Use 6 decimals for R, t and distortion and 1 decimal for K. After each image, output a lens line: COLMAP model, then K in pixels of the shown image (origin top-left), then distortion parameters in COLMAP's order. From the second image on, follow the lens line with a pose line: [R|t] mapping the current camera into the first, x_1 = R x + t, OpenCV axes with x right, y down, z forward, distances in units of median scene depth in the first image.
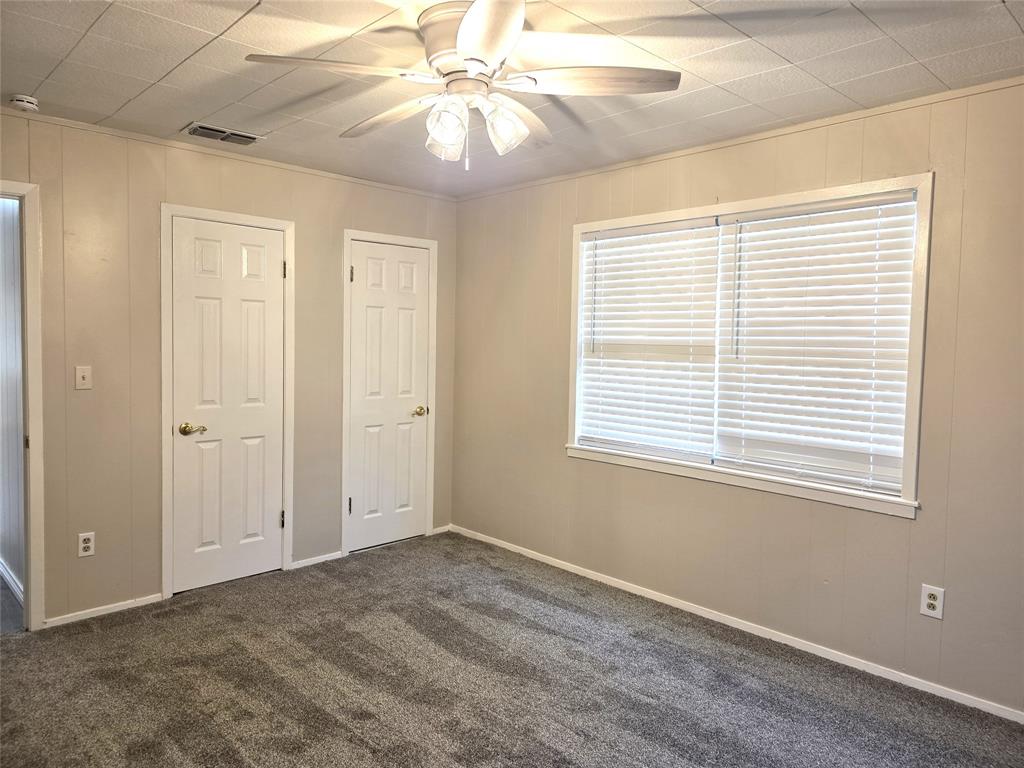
lens RADIAL K [[694.4, 0, 511.4], [0, 694.4, 375.2], [0, 0, 1]] dist [0.040694, -0.025909]
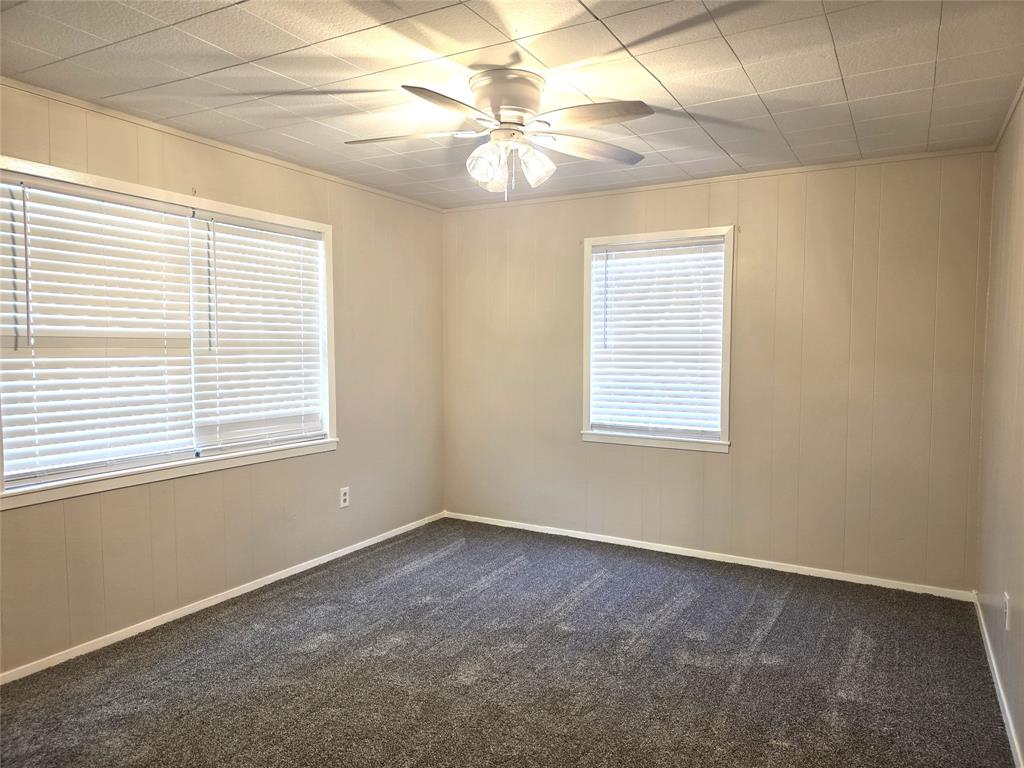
lens RADIAL K [[694.4, 0, 505.8], [0, 694.4, 379.3], [0, 0, 1]] dist [0.040694, -0.025909]
pose [[-0.285638, -0.070408, 0.955748, -0.820761], [0.034838, 0.995875, 0.083776, -0.053765], [-0.957704, 0.057226, -0.282007, 0.884779]]
